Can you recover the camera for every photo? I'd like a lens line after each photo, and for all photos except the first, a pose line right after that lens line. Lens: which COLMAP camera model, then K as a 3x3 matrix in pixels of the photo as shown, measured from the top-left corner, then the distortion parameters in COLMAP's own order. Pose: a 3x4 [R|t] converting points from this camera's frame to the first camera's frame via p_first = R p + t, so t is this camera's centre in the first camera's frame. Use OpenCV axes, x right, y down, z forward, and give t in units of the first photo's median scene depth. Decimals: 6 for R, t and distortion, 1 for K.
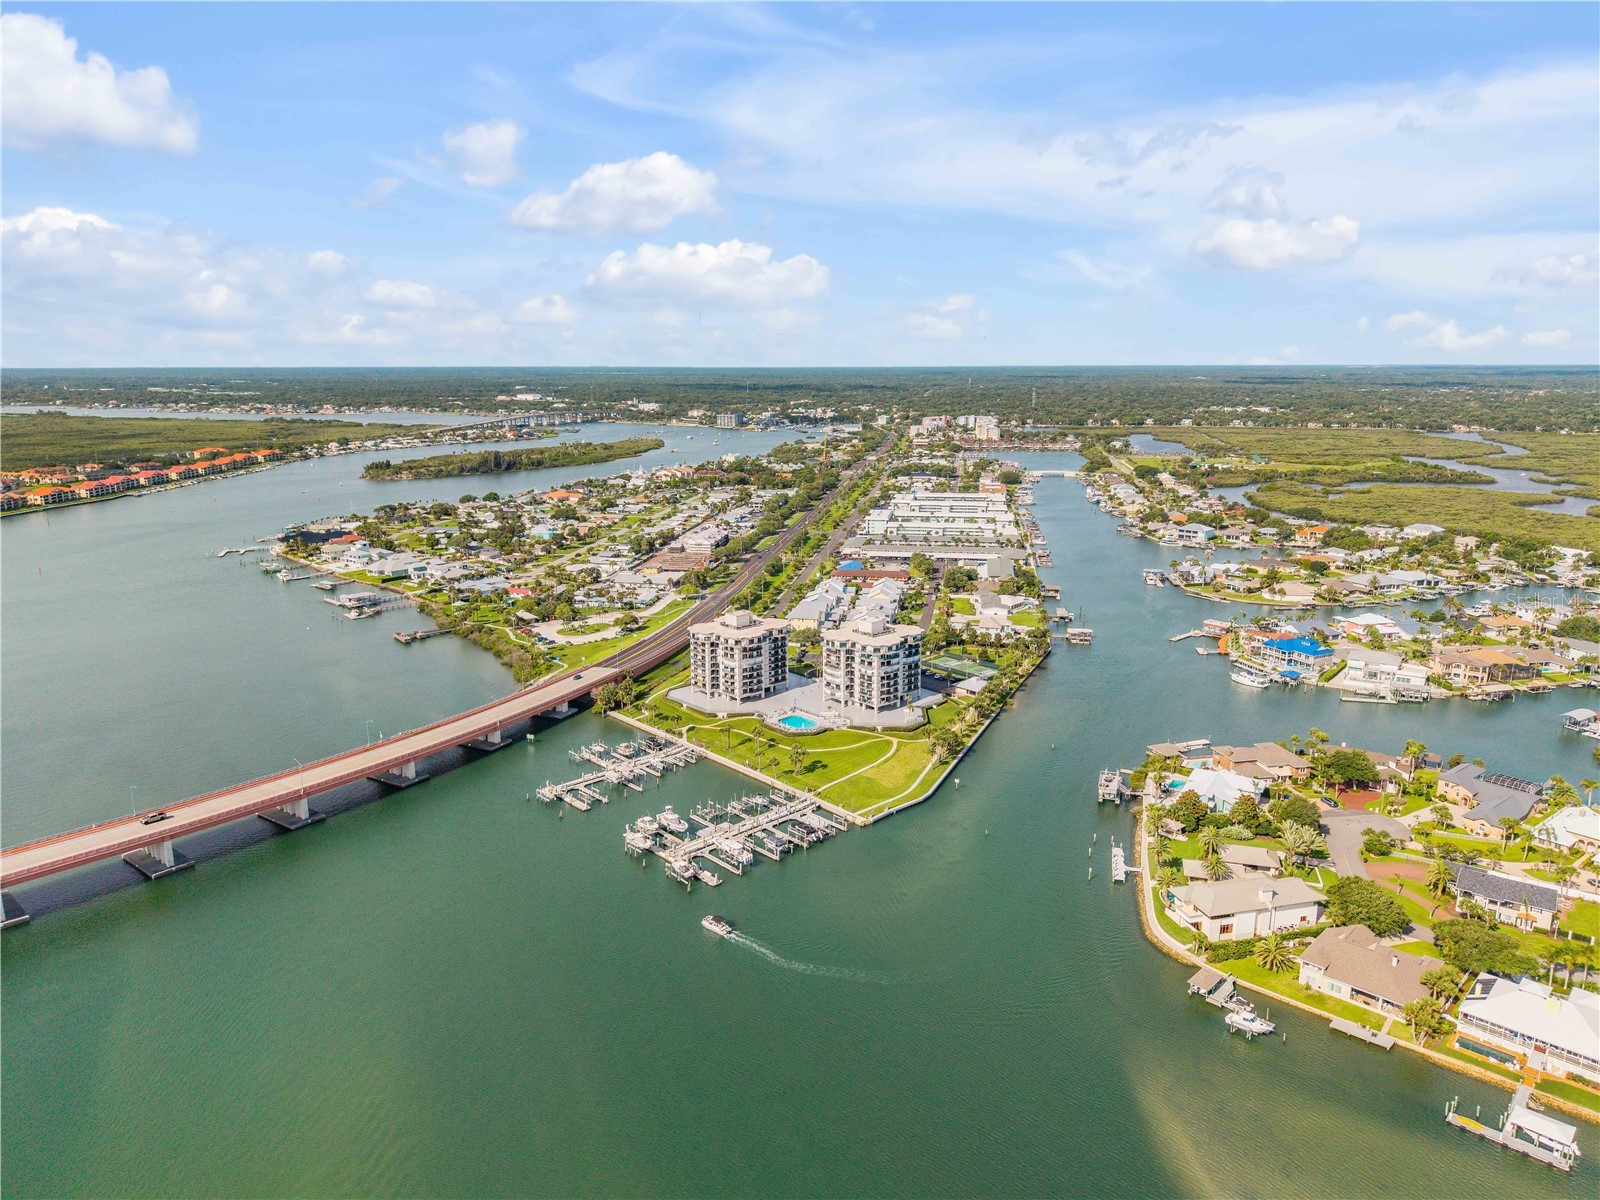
lens RADIAL K [[1105.5, 0, 793.8], [0, 1105.5, 576.8], [0, 0, 1]] dist [0.031888, -0.003032]
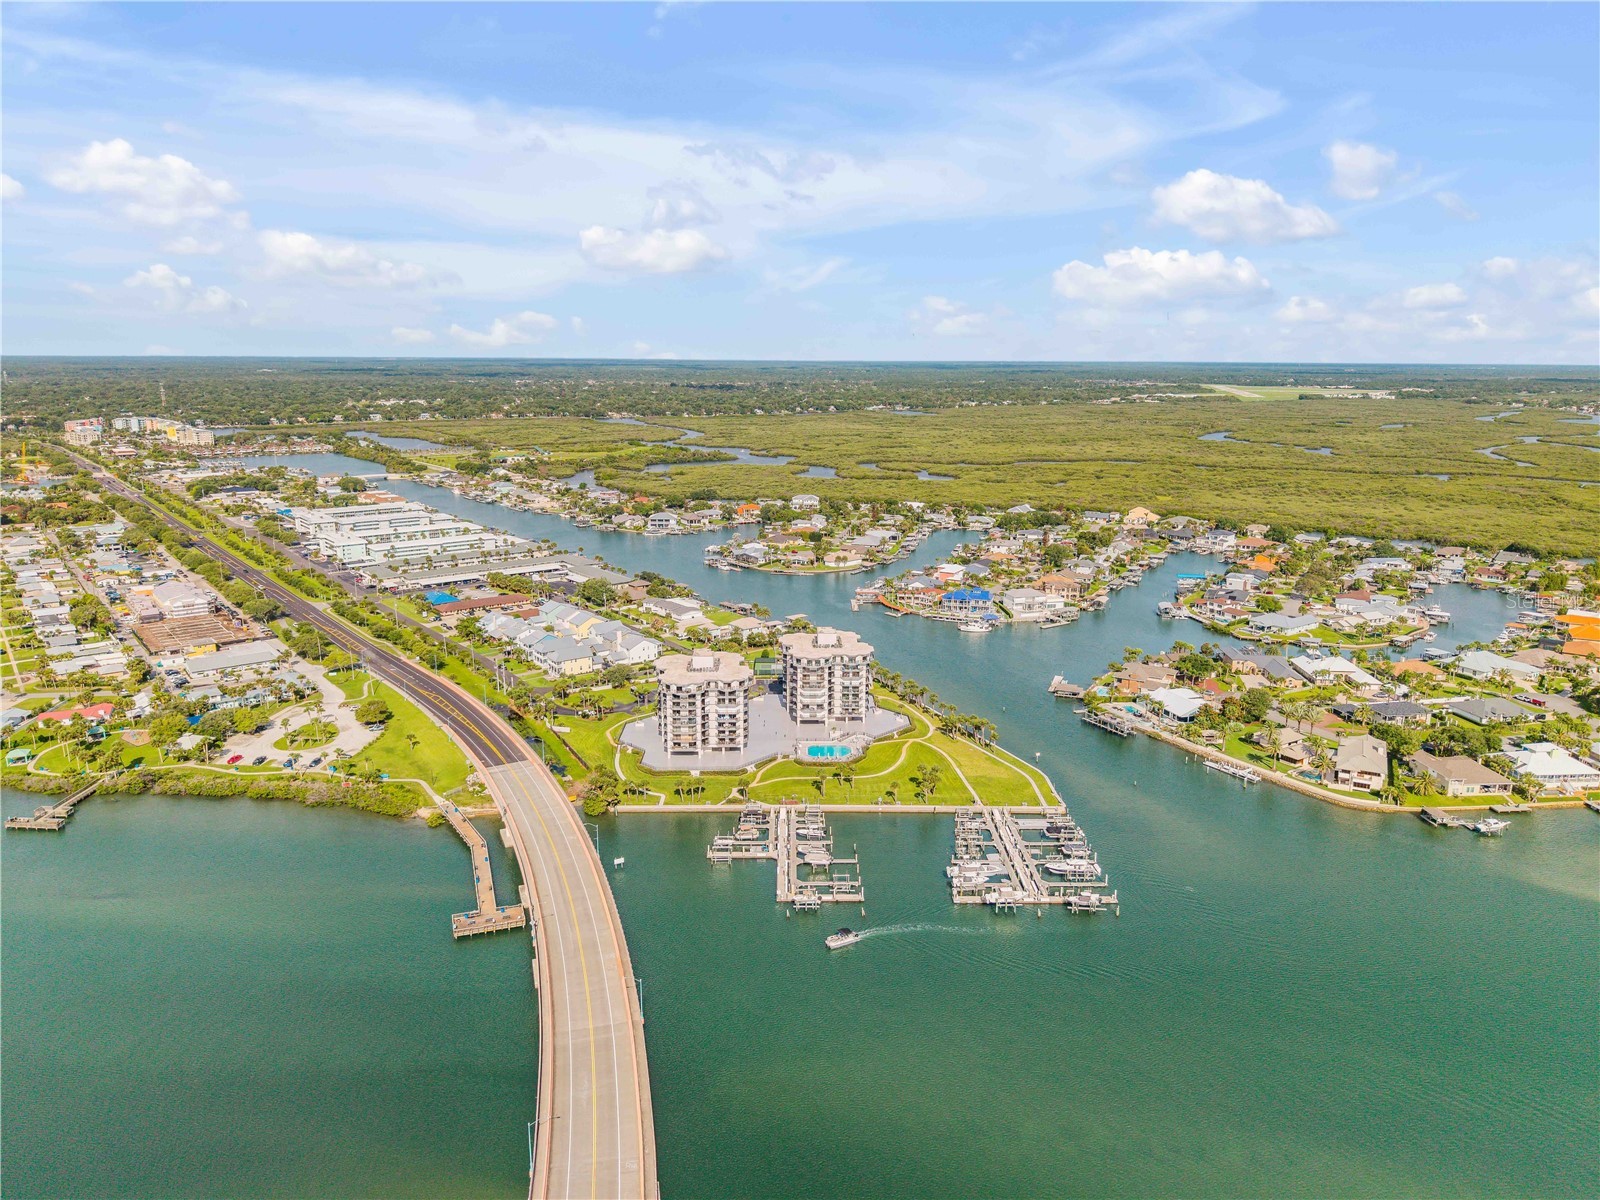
lens RADIAL K [[1078.8, 0, 811.7], [0, 1078.8, 594.1], [0, 0, 1]] dist [-0.000027, -0.003058]
pose [[0.645558, -0.153353, 0.748156, -0.624168], [0.134222, 0.987166, 0.086528, -0.073912], [-0.751824, 0.044560, 0.657856, 0.389282]]
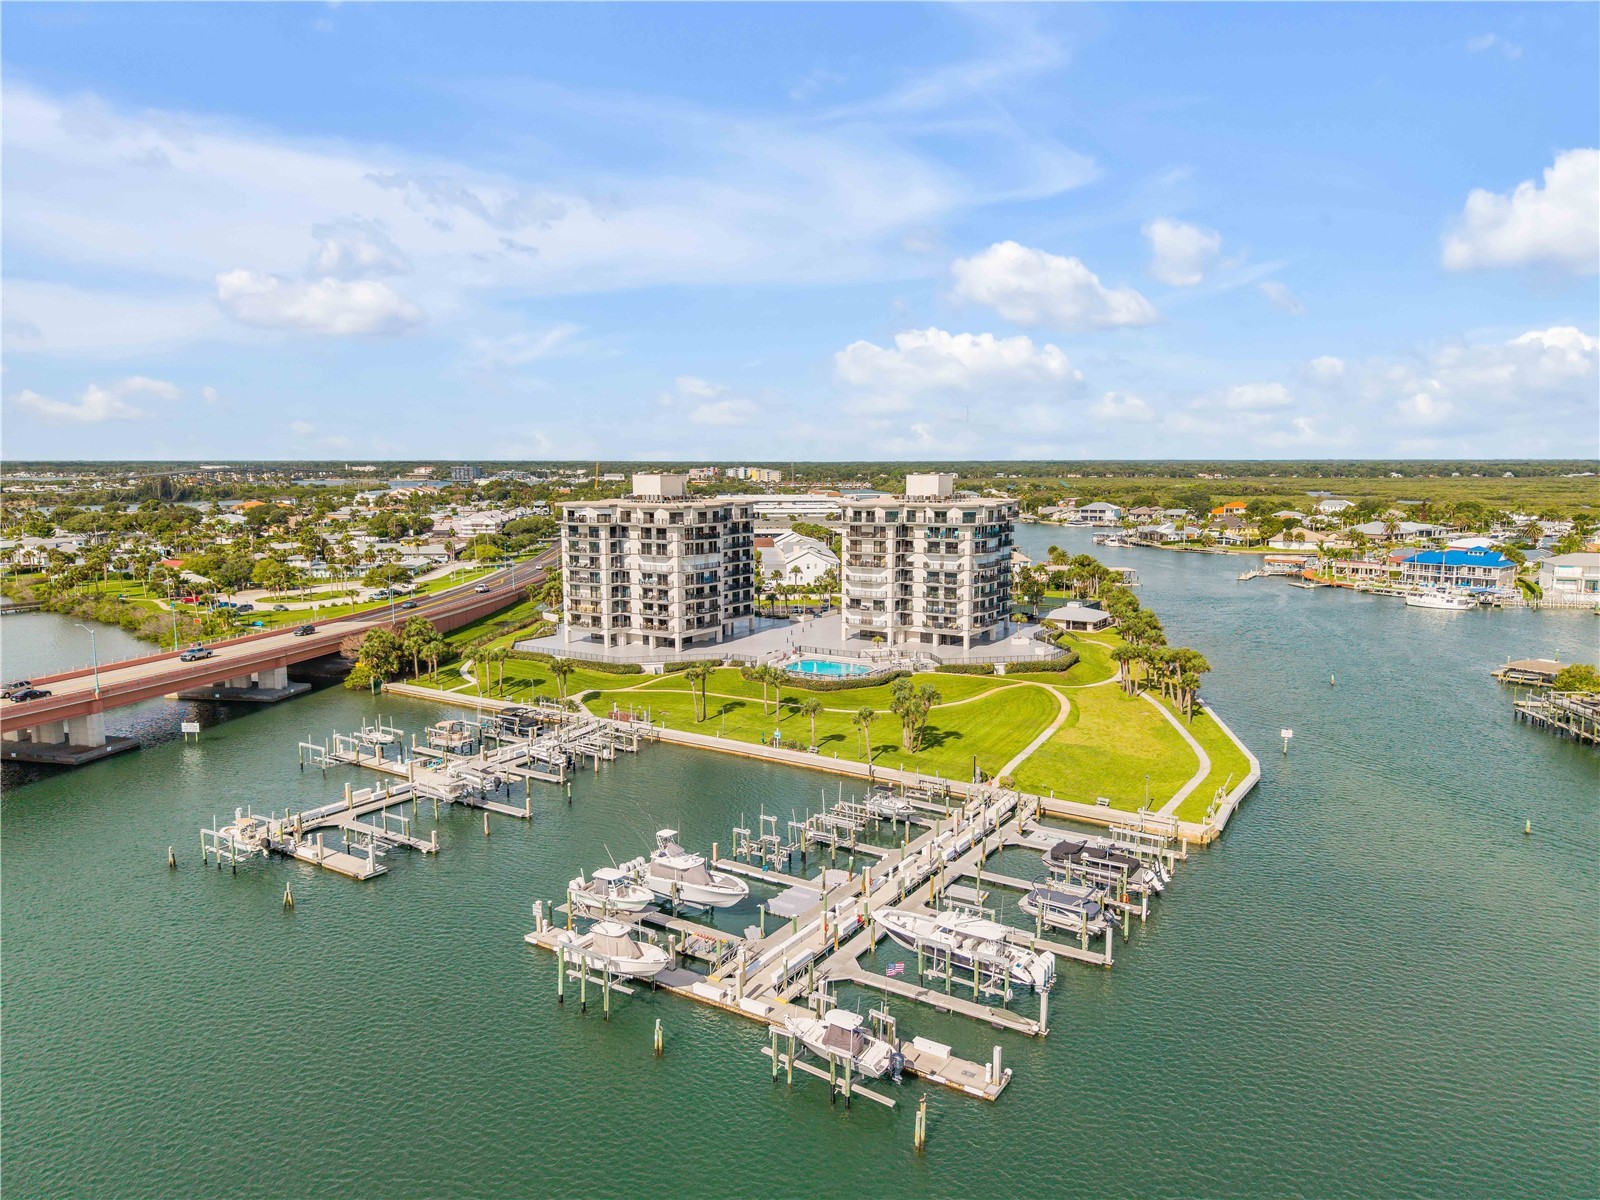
lens RADIAL K [[1083.1, 0, 800.0], [0, 1083.1, 600.0], [0, 0, 1]] dist [0.000186, -0.001312]
pose [[0.966029, -0.027222, 0.256996, -0.117012], [0.045672, 0.996767, -0.066100, 0.125483], [-0.254366, 0.075592, 0.964149, 0.529115]]
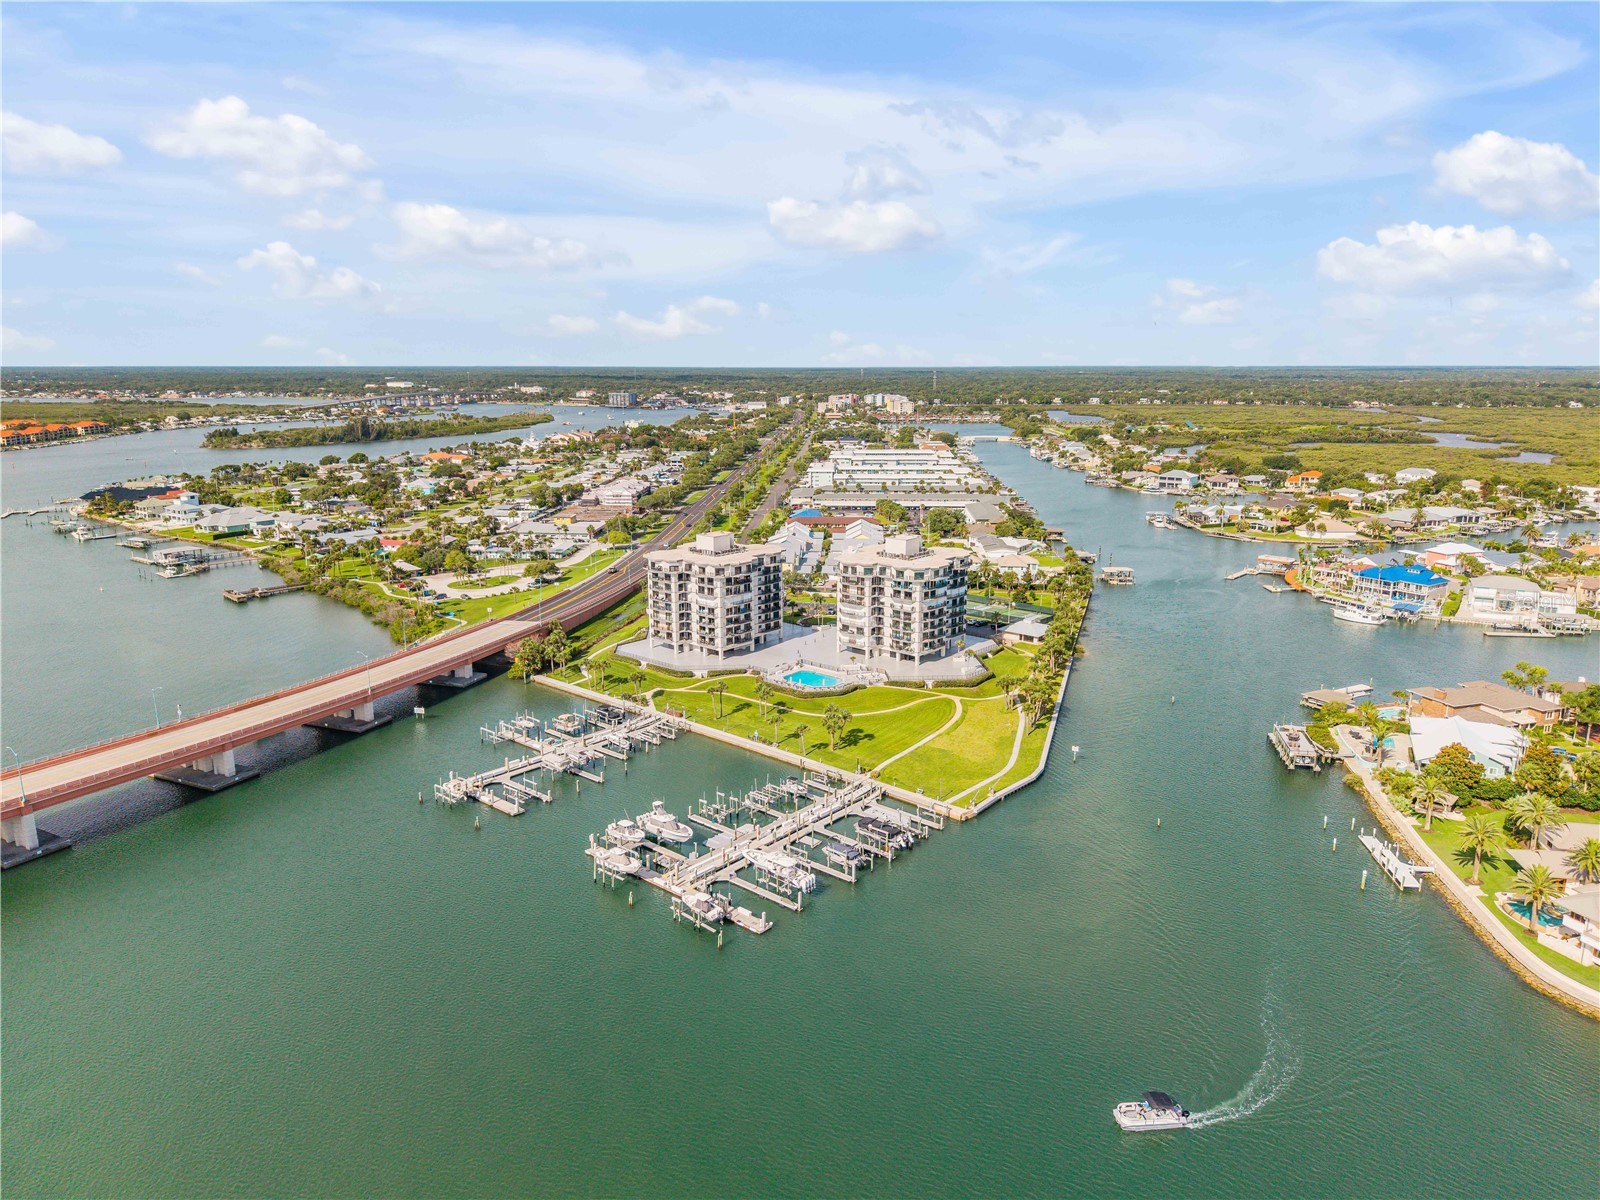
lens RADIAL K [[1090.9, 0, 800.0], [0, 1090.9, 600.0], [0, 0, 1]] dist [0.009952, 0.002413]
pose [[0.993416, -0.019966, 0.112805, -0.076716], [0.018010, 0.999670, 0.018331, 0.064701], [-0.113134, -0.016179, 0.993448, 0.296163]]
